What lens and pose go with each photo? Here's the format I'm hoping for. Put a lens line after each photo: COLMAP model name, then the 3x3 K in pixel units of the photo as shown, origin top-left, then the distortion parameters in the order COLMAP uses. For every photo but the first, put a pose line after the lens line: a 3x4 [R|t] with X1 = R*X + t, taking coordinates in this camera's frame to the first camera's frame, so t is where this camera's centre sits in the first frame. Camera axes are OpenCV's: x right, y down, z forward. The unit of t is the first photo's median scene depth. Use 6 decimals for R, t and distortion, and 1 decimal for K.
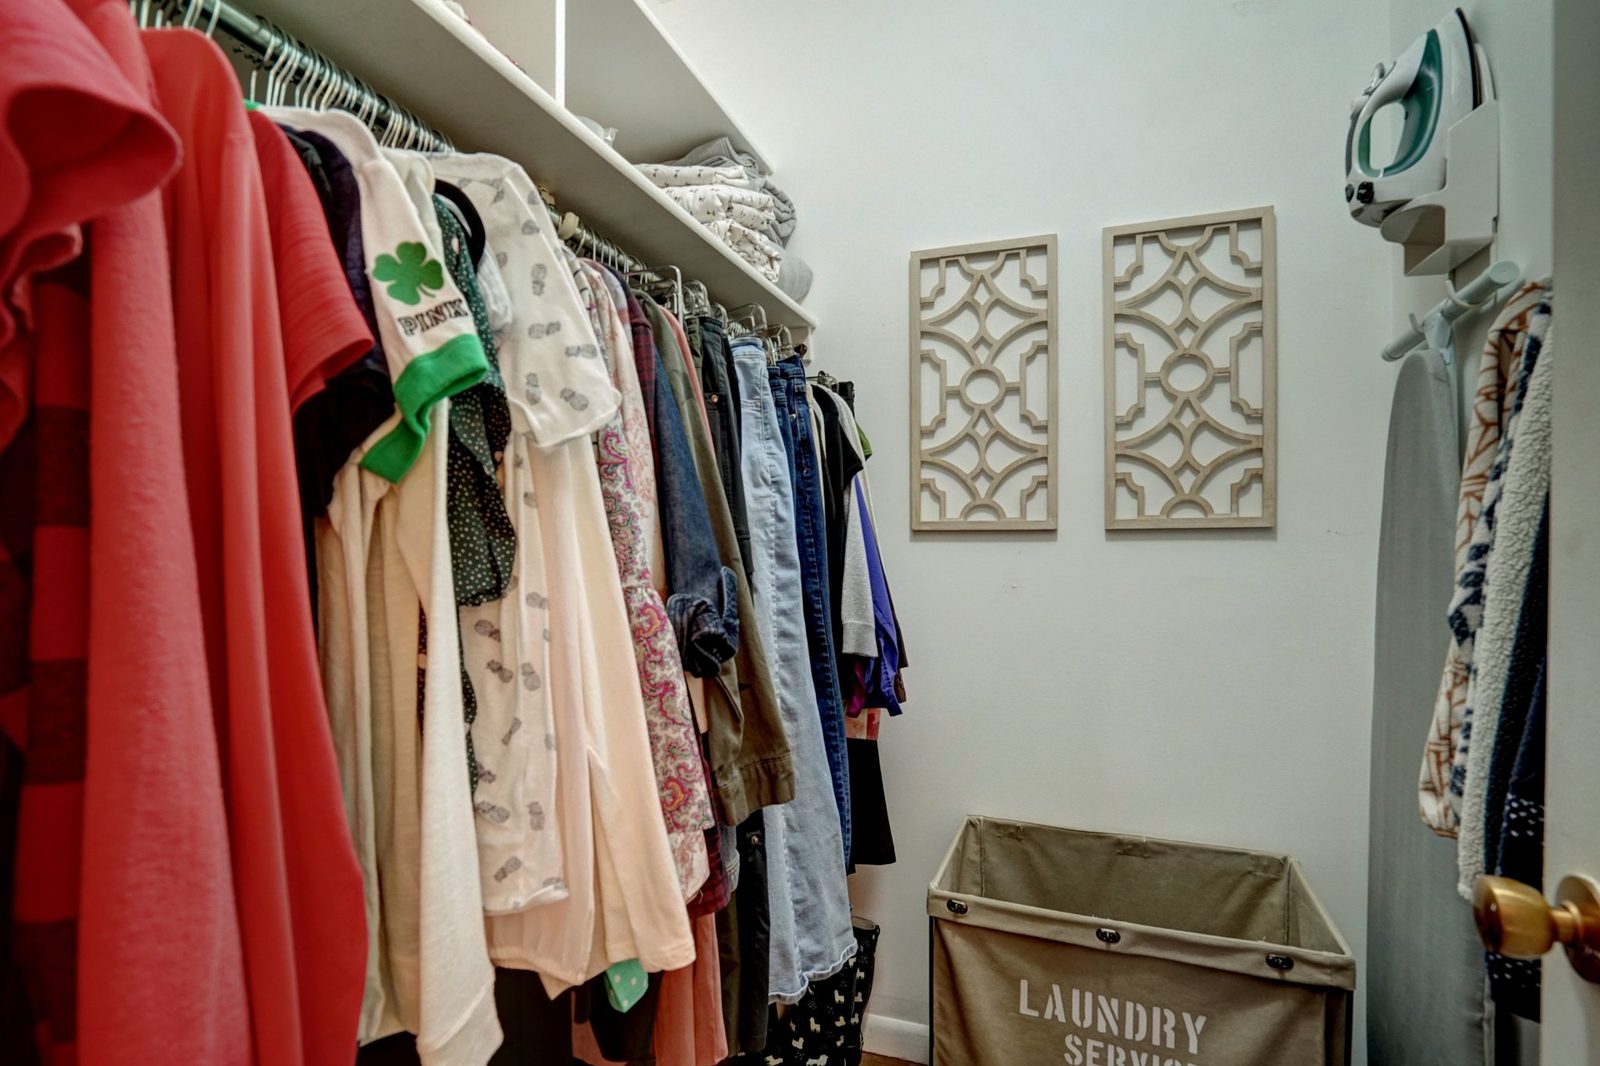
lens RADIAL K [[750.1, 0, 800.3], [0, 750.1, 539.5], [0, 0, 1]] dist [-0.026651, 0.003745]
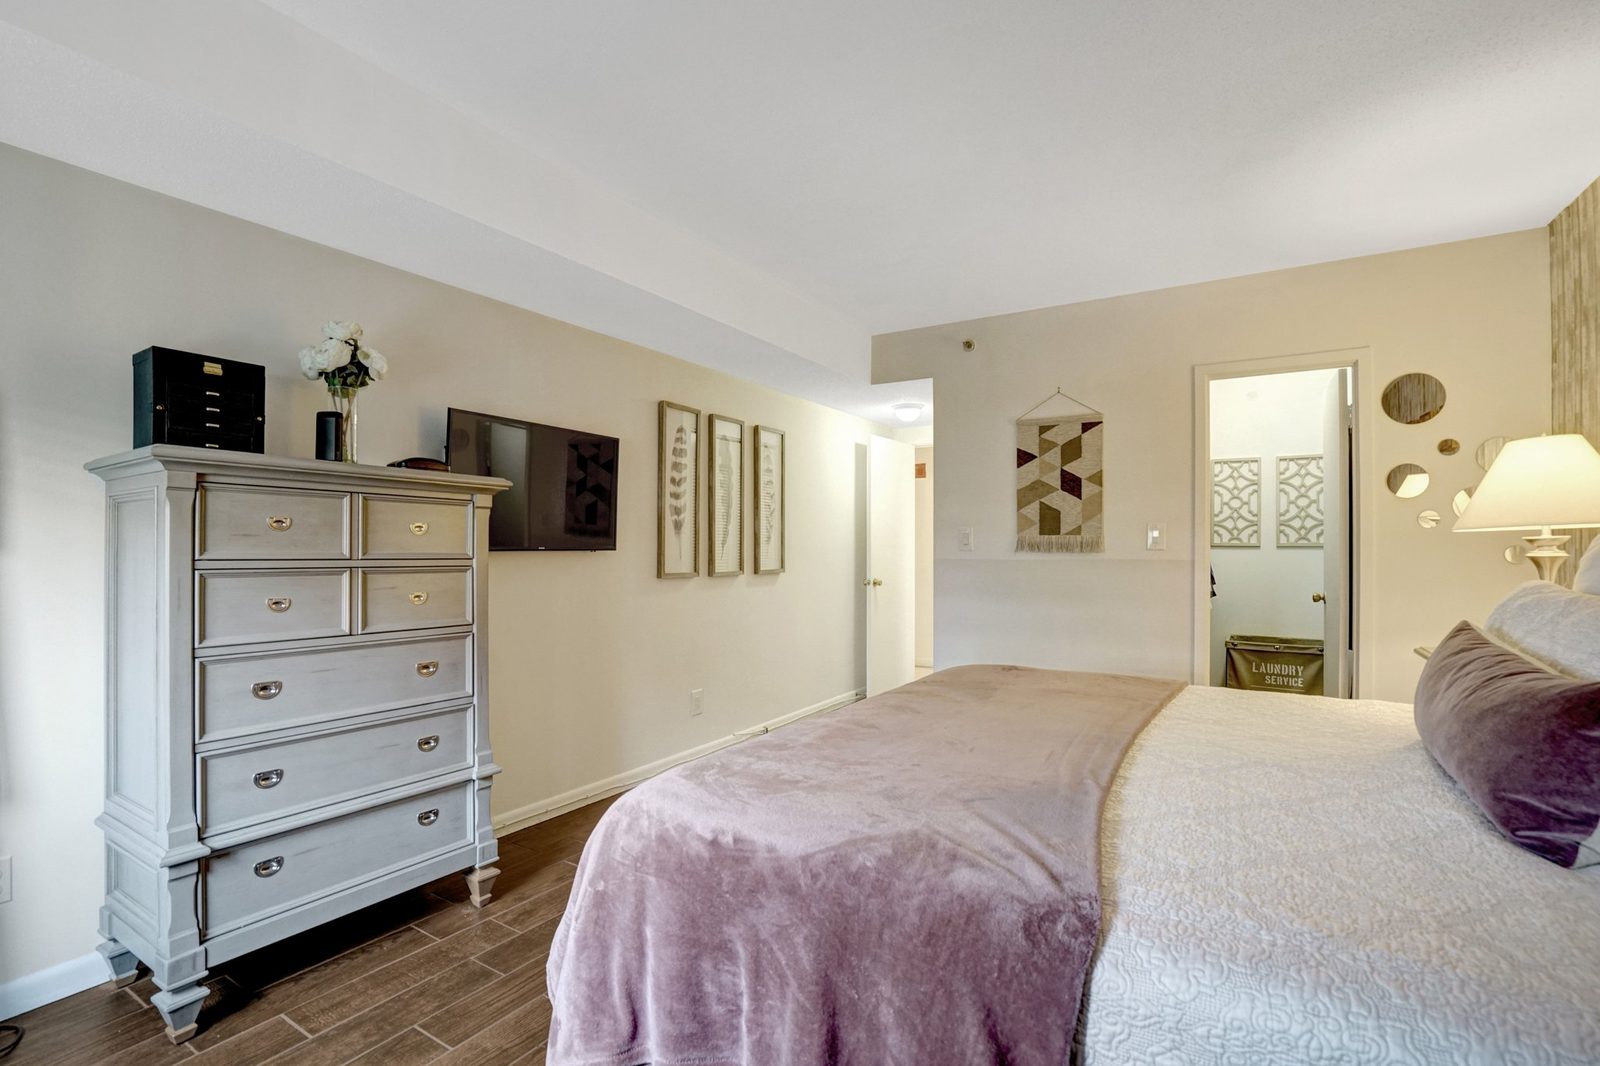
lens RADIAL K [[750.1, 0, 802.6], [0, 750.1, 542.7], [0, 0, 1]] dist [-0.026651, 0.003745]
pose [[0.983093, 0.005019, -0.183037, -1.055910], [-0.006328, 0.999958, -0.006565, 0.006463], [0.182996, 0.007613, 0.983084, -2.623200]]
